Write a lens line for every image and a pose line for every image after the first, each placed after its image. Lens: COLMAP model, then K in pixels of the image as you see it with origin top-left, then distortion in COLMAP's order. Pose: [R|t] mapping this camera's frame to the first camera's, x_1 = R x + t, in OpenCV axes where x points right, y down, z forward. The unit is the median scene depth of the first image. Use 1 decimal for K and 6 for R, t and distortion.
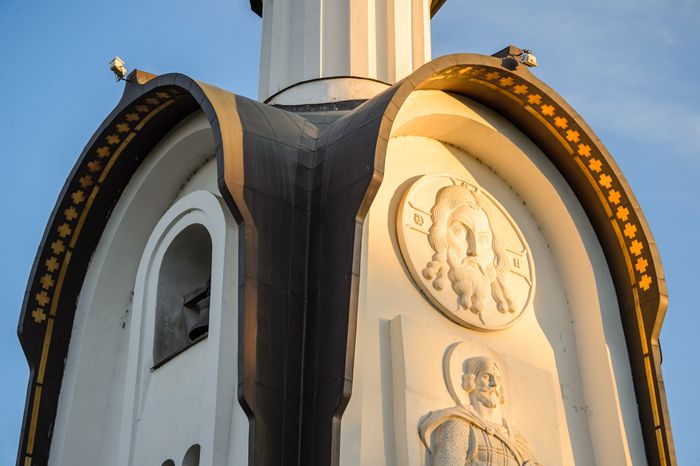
lens RADIAL K [[1610.6, 0, 349.1], [0, 1610.6, 230.0], [0, 0, 1]] dist [0.294730, 0.000000]
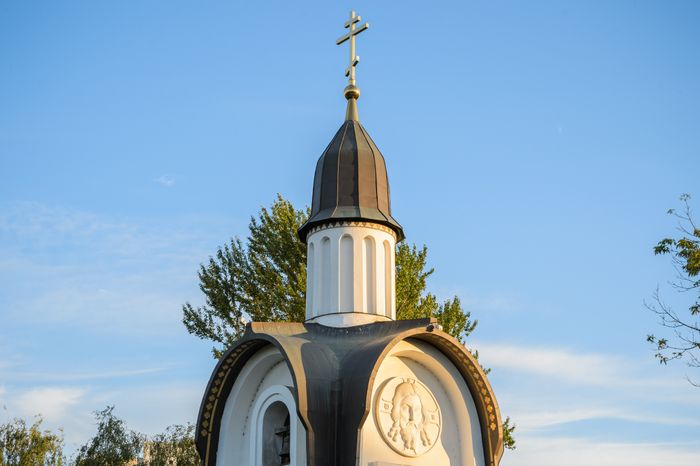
lens RADIAL K [[1610.6, 0, 351.1], [0, 1610.6, 235.8], [0, 0, 1]] dist [0.294730, 0.000000]
pose [[0.999956, 0.001639, 0.009199, -0.023598], [-0.003427, 0.980237, 0.197797, -0.644182], [-0.008693, -0.197820, 0.980200, -1.046201]]
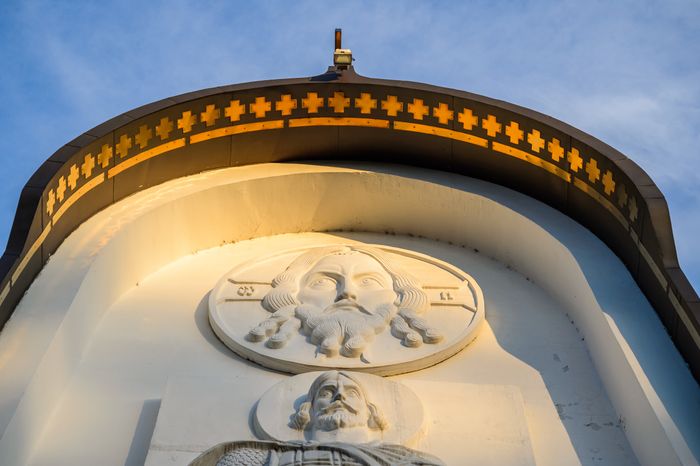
lens RADIAL K [[1392.8, 0, 346.1], [0, 1392.8, 233.8], [0, 0, 1]] dist [0.219342, 0.000000]
pose [[0.804704, -0.535356, -0.256602, 0.229591], [0.310238, 0.747721, -0.587082, 0.315612], [0.506165, 0.392820, 0.767782, 0.568920]]
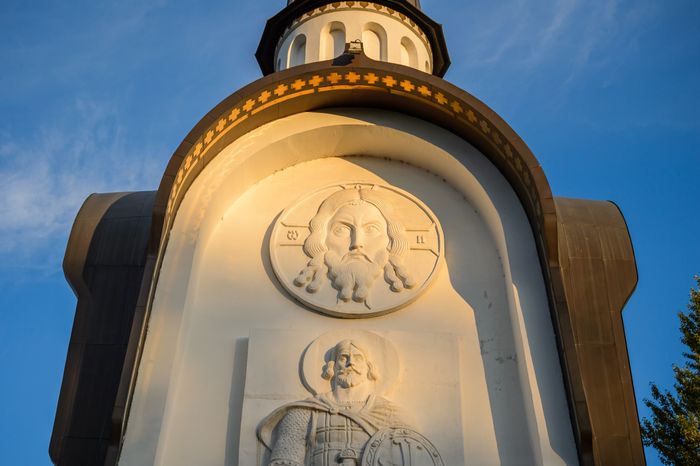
lens RADIAL K [[1325.0, 0, 348.2], [0, 1325.0, 229.8], [0, 0, 1]] dist [0.167593, 0.000000]
pose [[0.796468, -0.373433, -0.475591, 0.464547], [0.304061, 0.927182, -0.218813, 0.182031], [0.522672, 0.029669, 0.852017, 0.298318]]
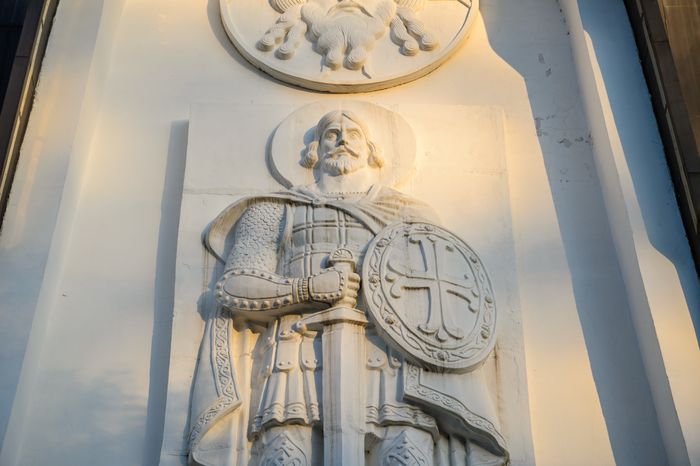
lens RADIAL K [[1610.6, 0, 350.3], [0, 1610.6, 236.0], [0, 0, 1]] dist [0.294730, 0.000000]
pose [[0.793819, -0.388060, -0.468254, 0.353861], [0.321805, 0.921362, -0.218020, 0.253724], [0.516036, 0.022382, 0.856274, 0.422502]]
